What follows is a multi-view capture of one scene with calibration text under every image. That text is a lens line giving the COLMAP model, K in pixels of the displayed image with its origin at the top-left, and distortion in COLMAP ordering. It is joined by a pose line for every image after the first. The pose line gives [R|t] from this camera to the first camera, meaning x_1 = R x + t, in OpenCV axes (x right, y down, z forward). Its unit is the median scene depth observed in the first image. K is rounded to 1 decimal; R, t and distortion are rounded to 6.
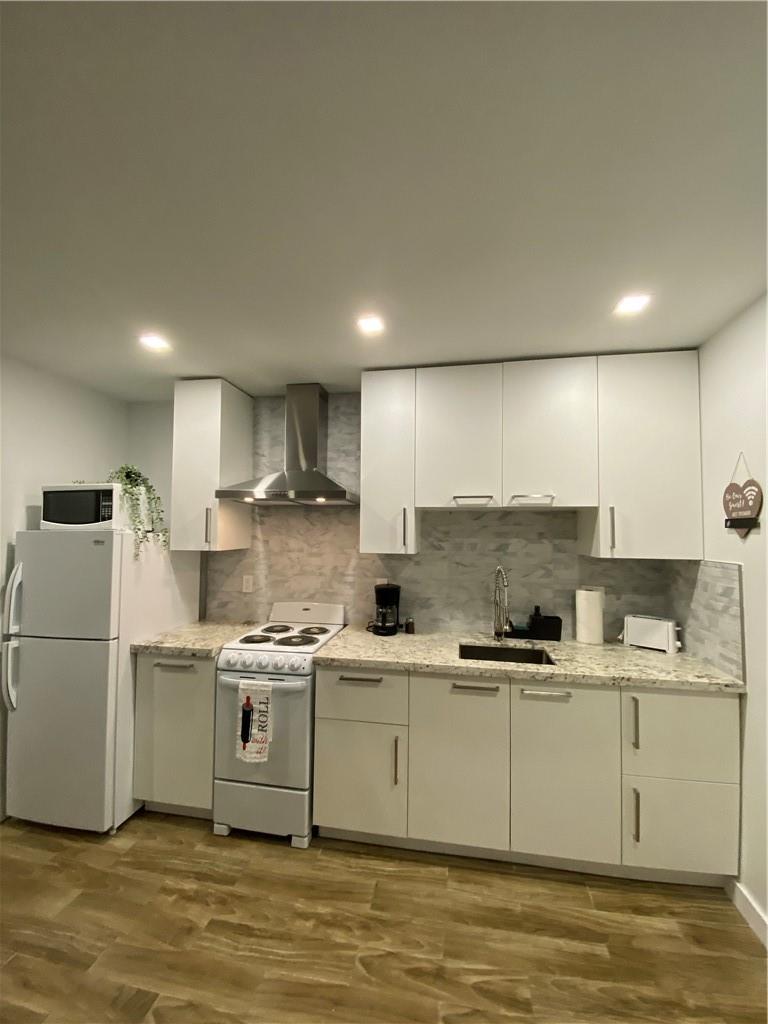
lens RADIAL K [[416.0, 0, 383.2], [0, 416.0, 509.8], [0, 0, 1]] dist [0.025114, -0.022465]
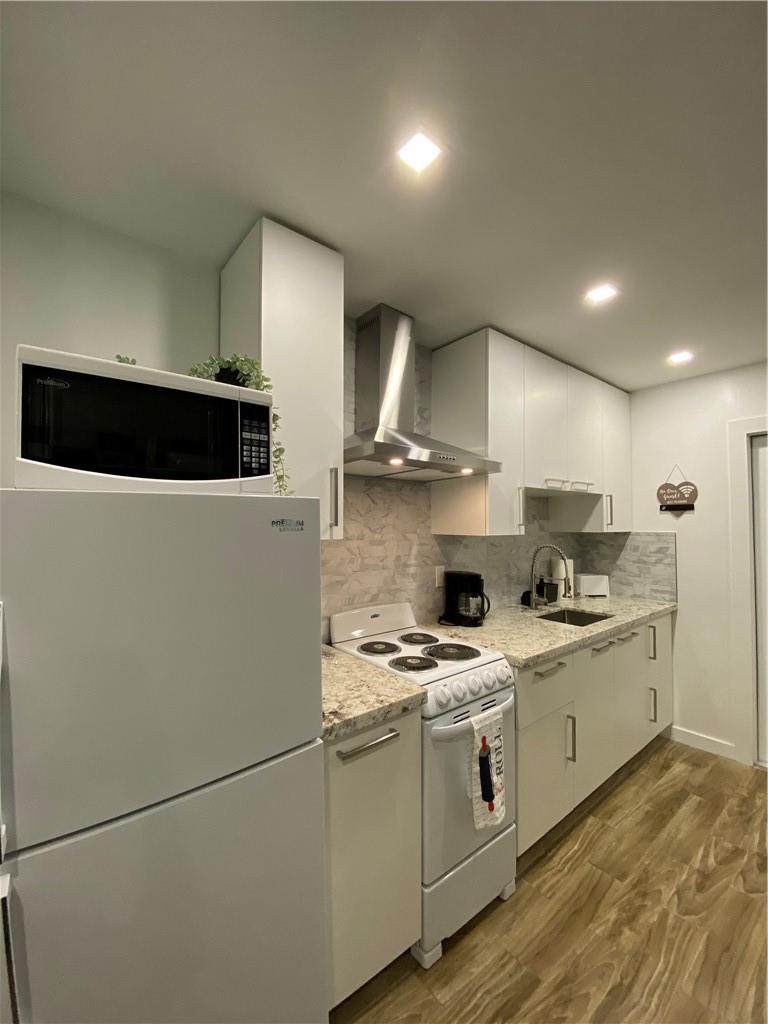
lens RADIAL K [[419.5, 0, 384.0], [0, 419.5, 512.0], [0, 0, 1]] dist [0.026135, -0.022148]
pose [[0.647524, 0.013717, 0.761922, -0.995420], [-0.033531, 0.999382, 0.010505, 0.059824], [-0.761307, -0.032351, 0.647584, 0.677866]]
